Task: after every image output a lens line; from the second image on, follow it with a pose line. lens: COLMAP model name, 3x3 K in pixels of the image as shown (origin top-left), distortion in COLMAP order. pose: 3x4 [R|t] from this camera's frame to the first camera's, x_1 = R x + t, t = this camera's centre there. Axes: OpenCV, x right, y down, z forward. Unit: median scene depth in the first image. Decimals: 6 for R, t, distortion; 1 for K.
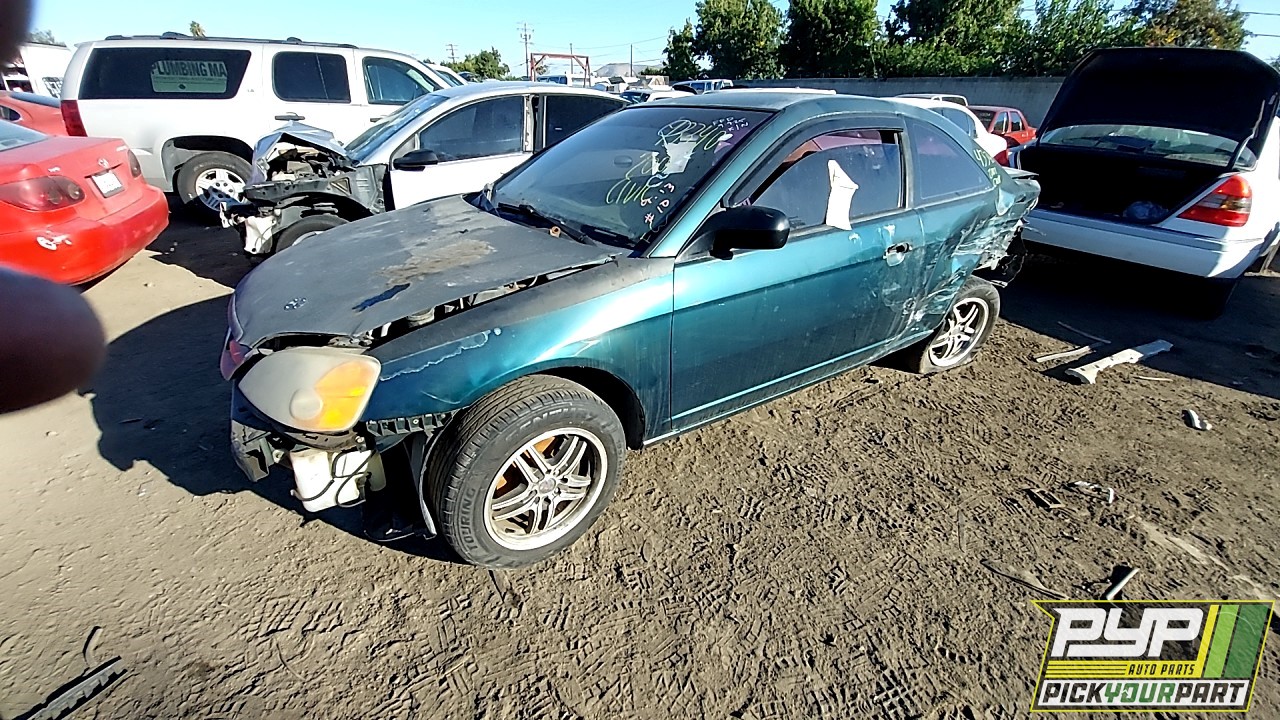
lens RADIAL K [[511.1, 0, 640.0], [0, 511.1, 360.0], [0, 0, 1]] dist [-0.002104, -0.000411]
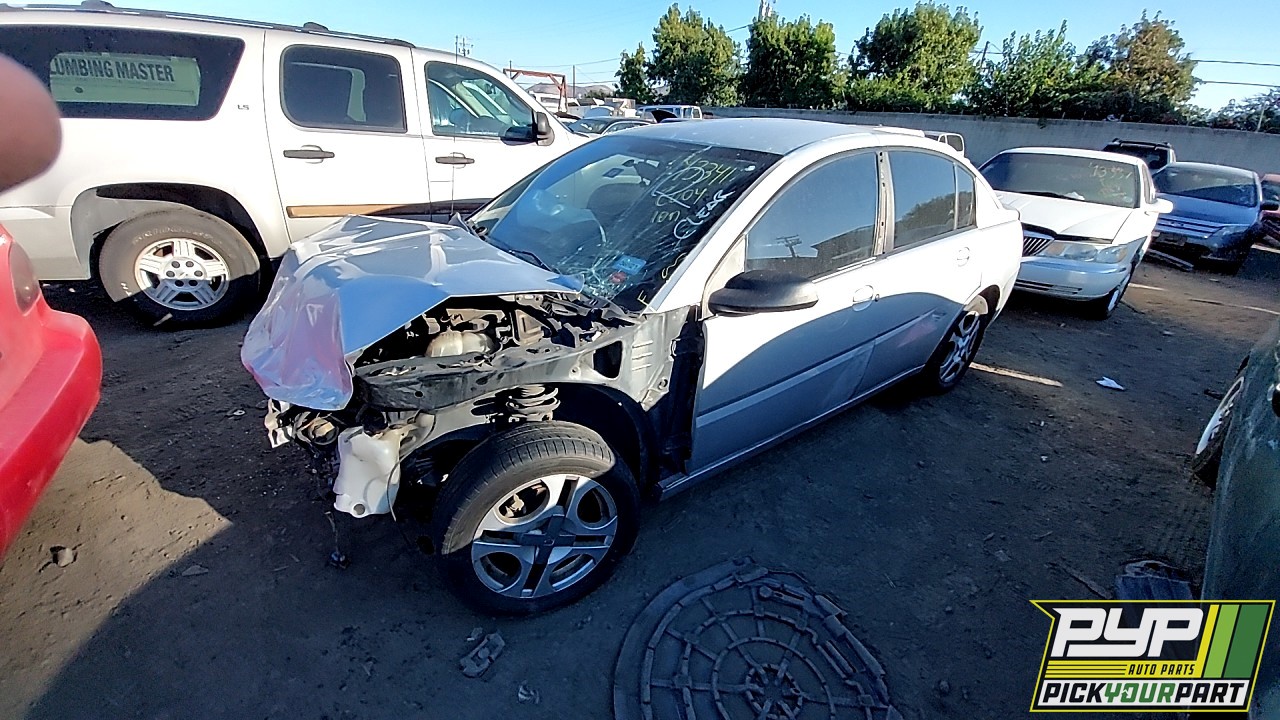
lens RADIAL K [[511.1, 0, 640.0], [0, 511.1, 360.0], [0, 0, 1]] dist [-0.002104, -0.000411]
pose [[0.992273, -0.018105, 0.122749, -0.073201], [0.022228, 0.999231, -0.032296, -0.039711], [-0.122070, 0.034775, 0.991912, 0.070881]]
